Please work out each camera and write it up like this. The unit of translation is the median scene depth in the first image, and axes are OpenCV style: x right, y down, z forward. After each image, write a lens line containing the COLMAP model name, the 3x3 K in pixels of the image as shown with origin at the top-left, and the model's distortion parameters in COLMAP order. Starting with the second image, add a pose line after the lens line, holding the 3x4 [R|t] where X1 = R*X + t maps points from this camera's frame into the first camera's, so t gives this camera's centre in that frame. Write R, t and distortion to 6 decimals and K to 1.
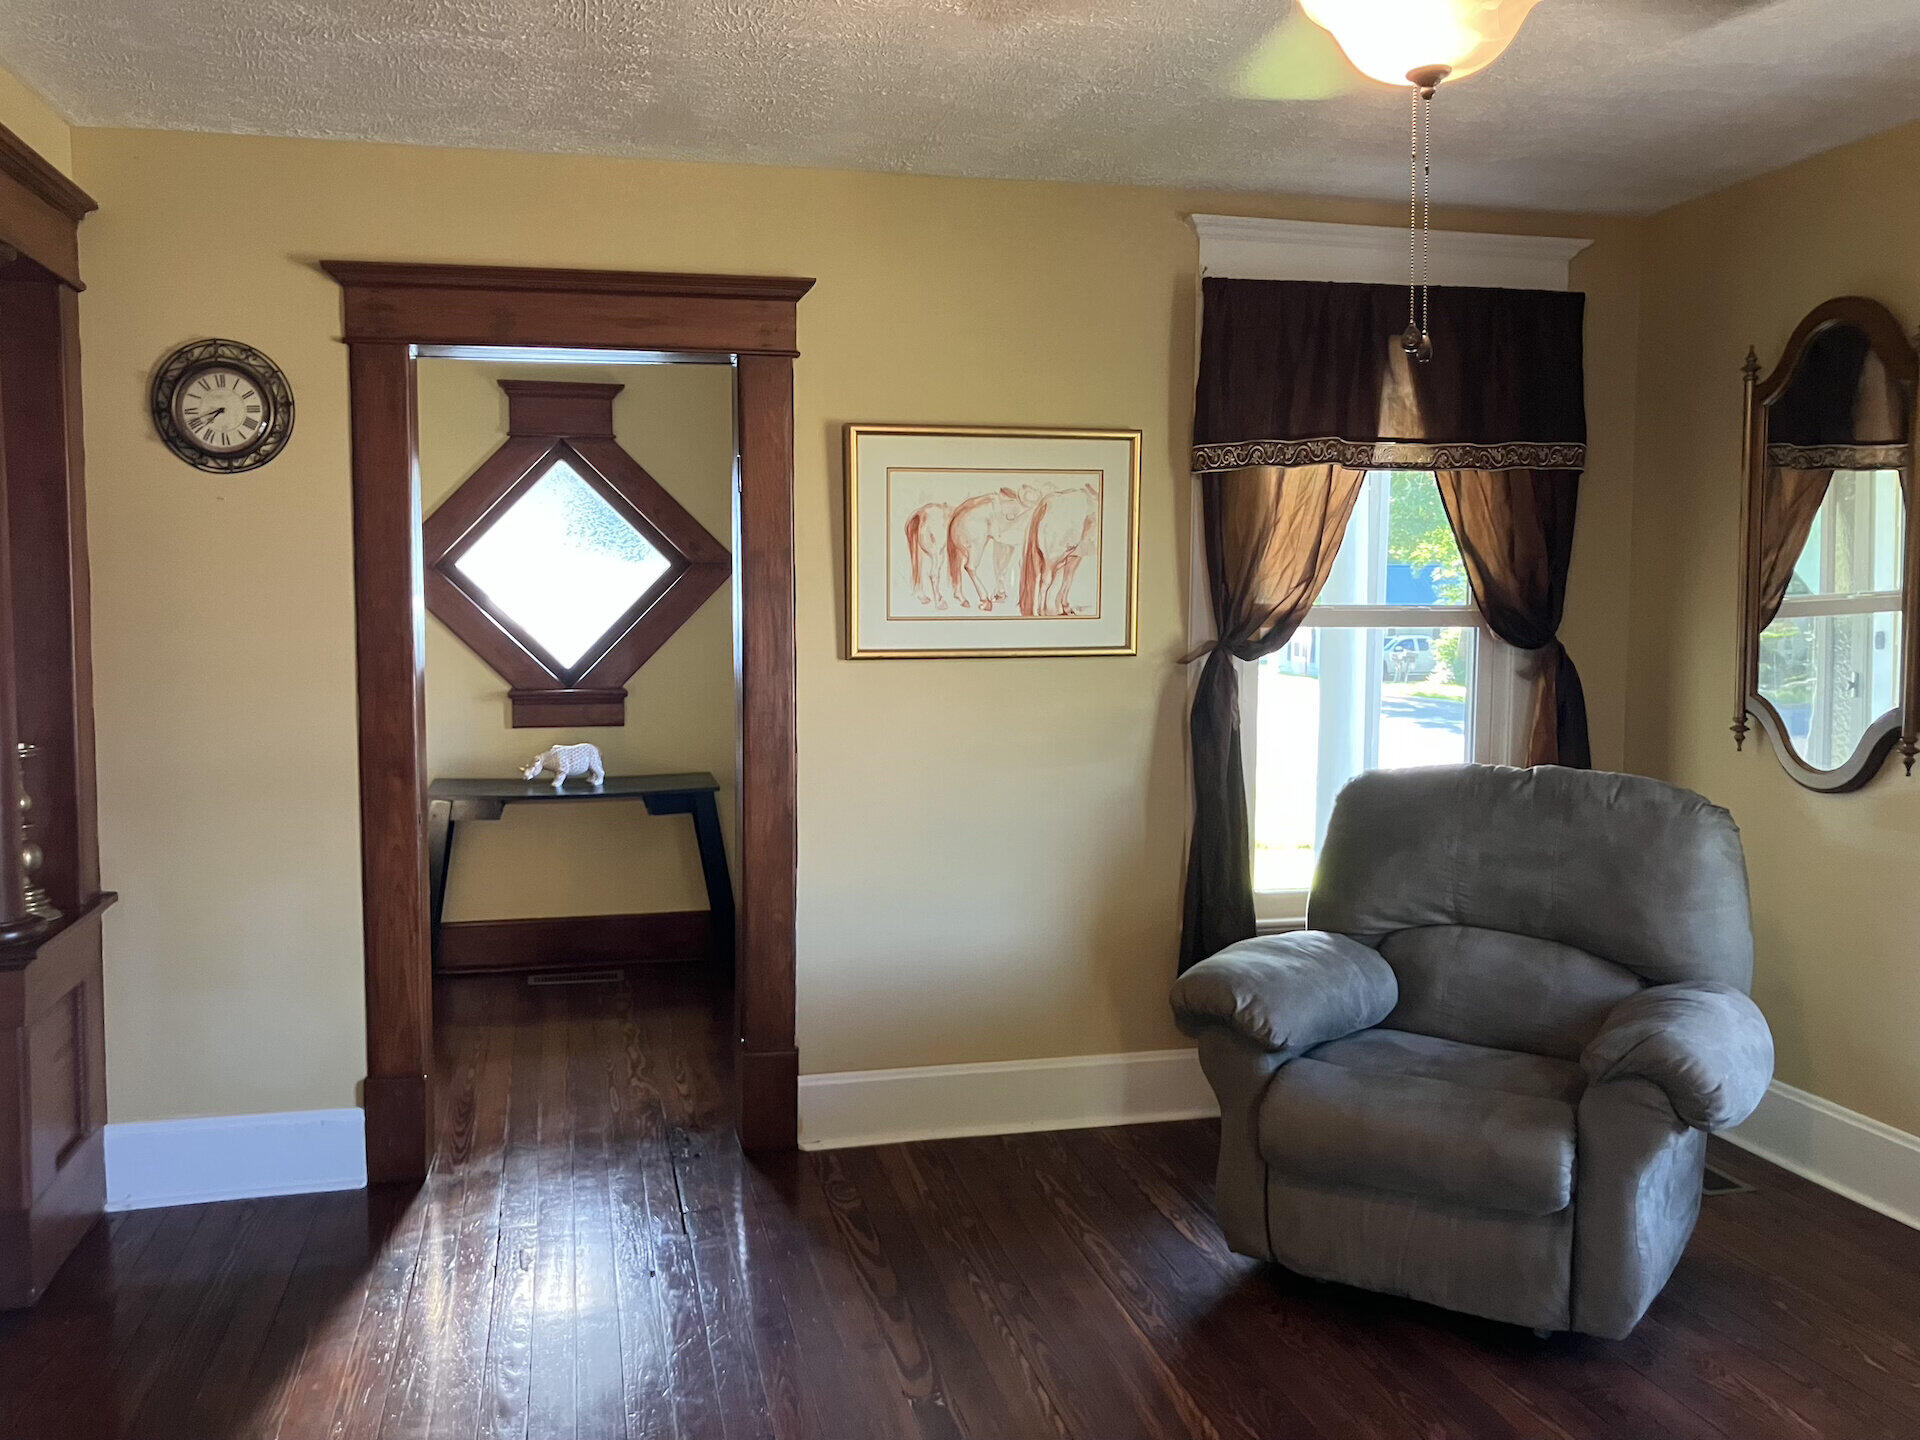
lens RADIAL K [[1578.8, 0, 954.0], [0, 1578.8, 734.6], [0, 0, 1]] dist [0.059297, -0.109282]
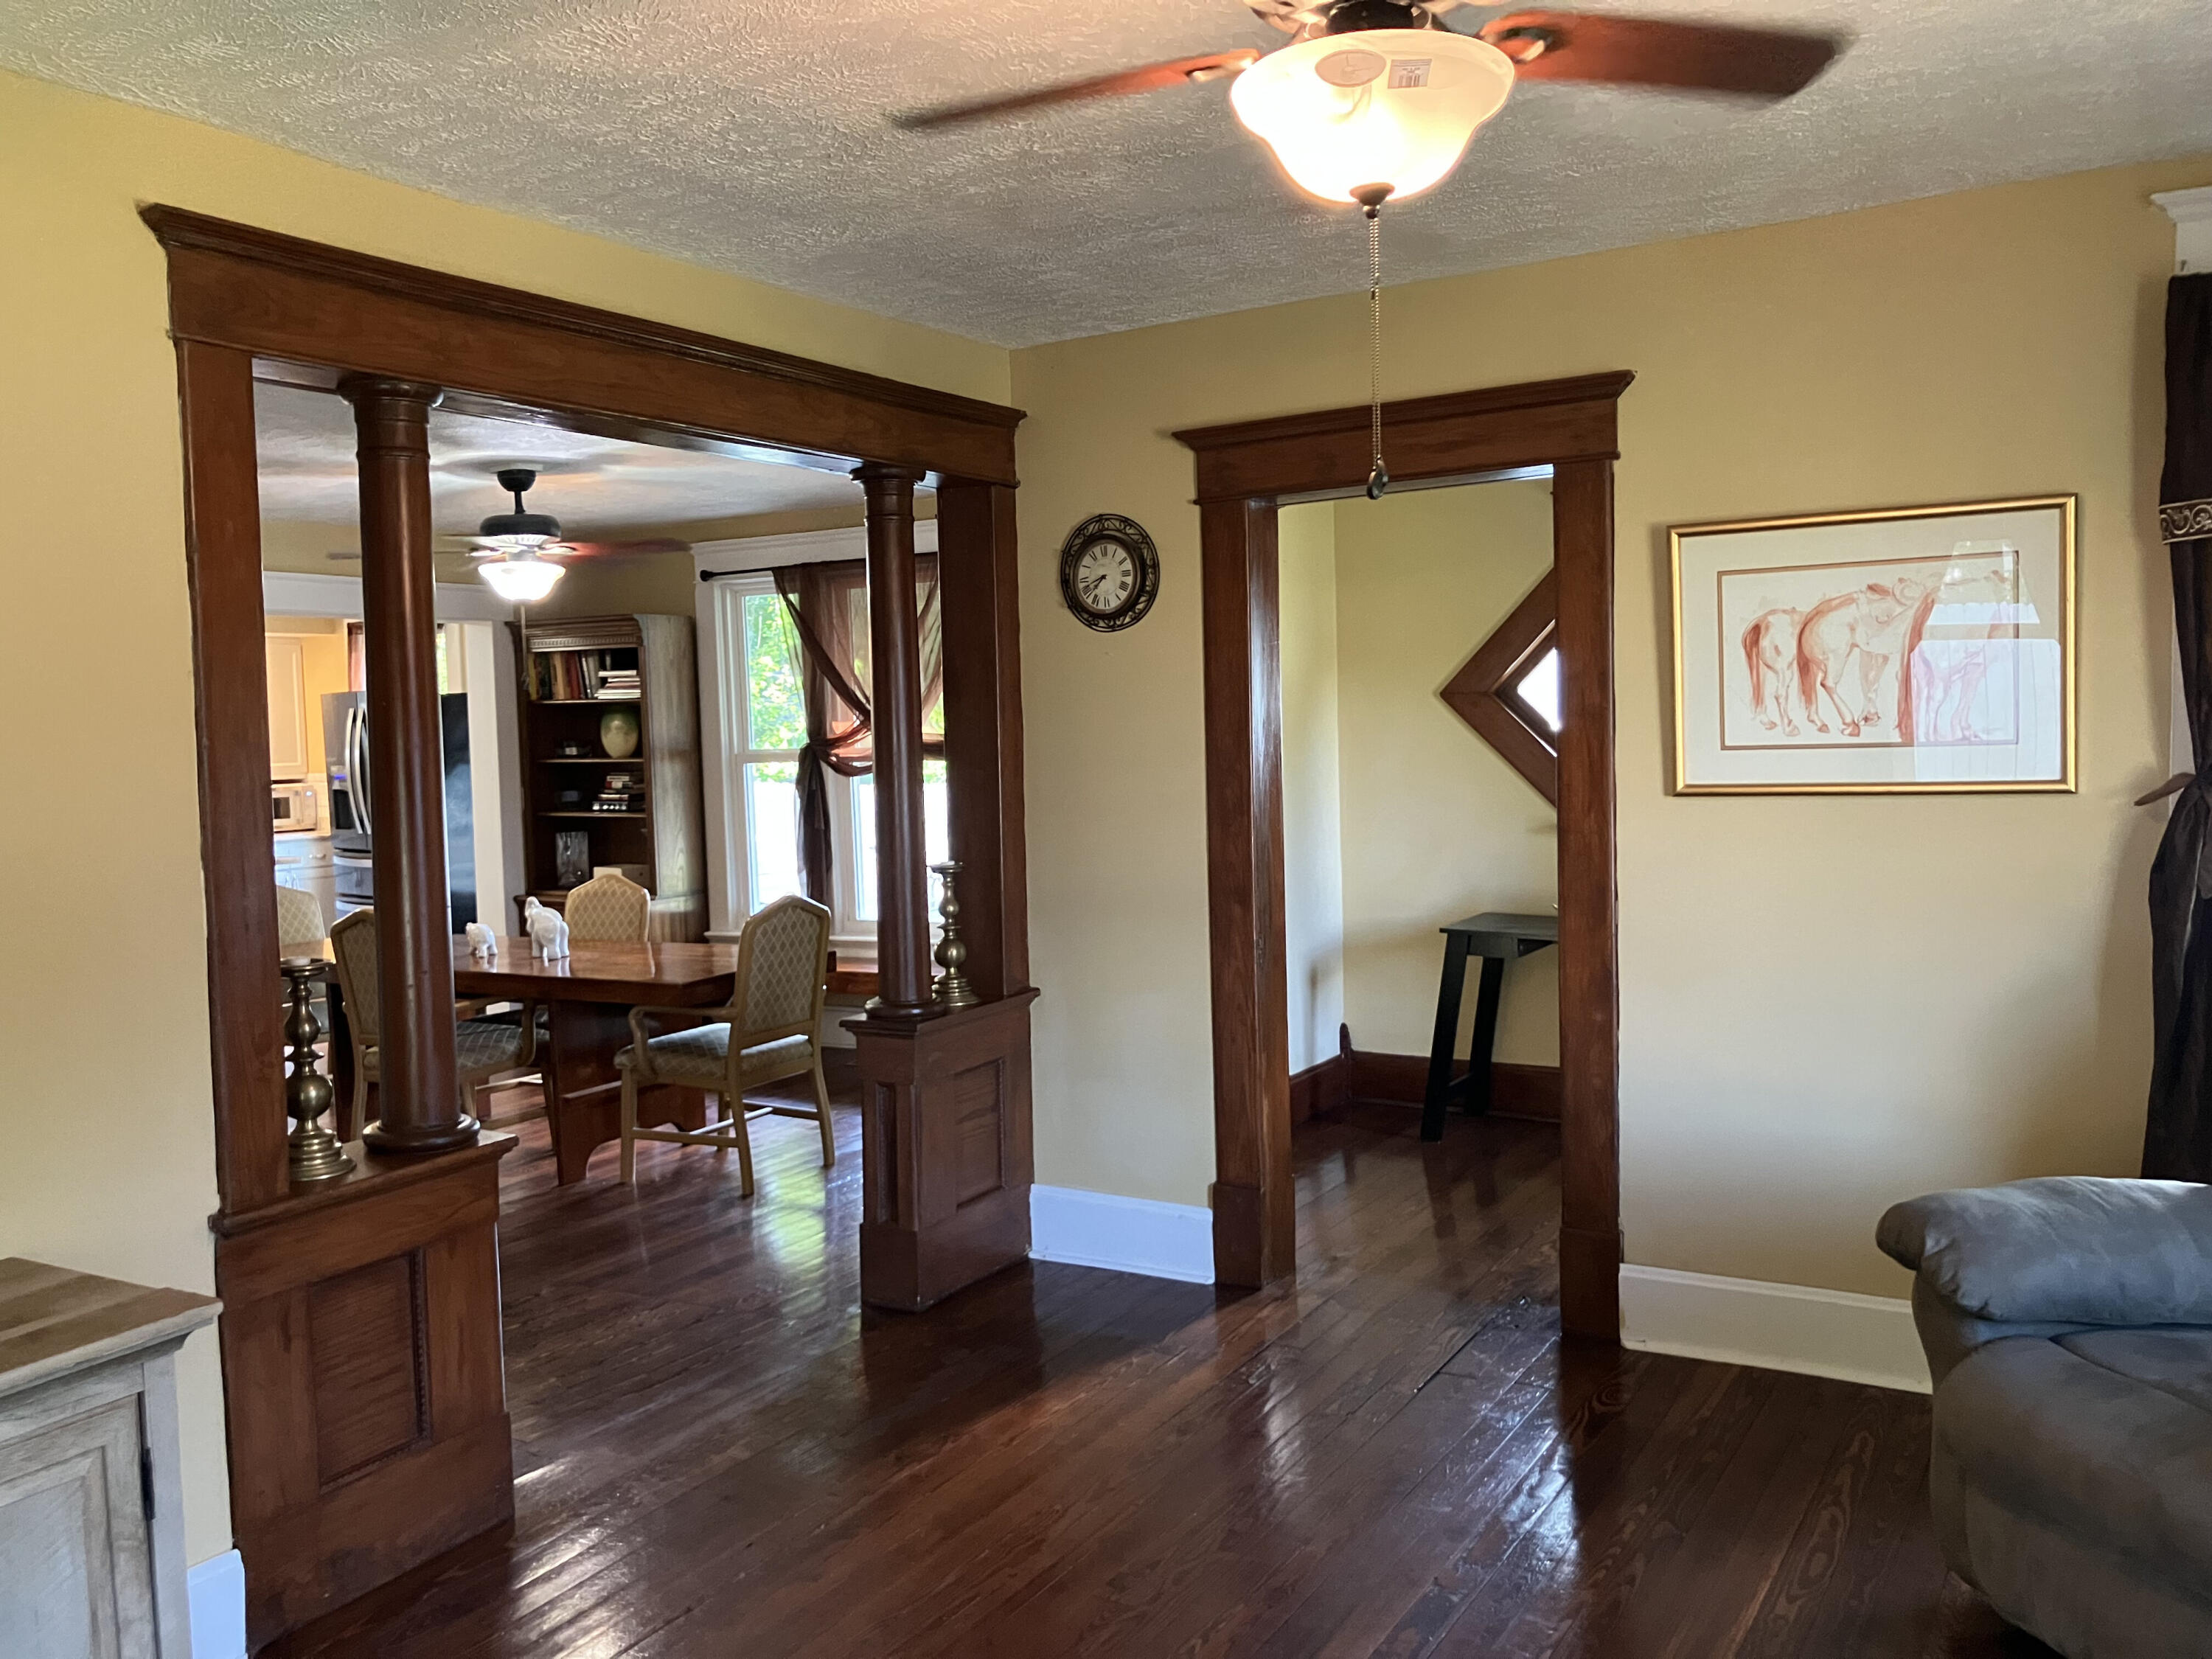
lens RADIAL K [[1900.4, 0, 1104.8], [0, 1900.4, 878.9], [0, 0, 1]] dist [0.007229, -0.129127]
pose [[0.686380, 0.038719, -0.726212, 0.480031], [-0.031316, 0.999229, 0.023677, -0.016945], [0.726569, 0.006490, 0.687063, 0.056031]]
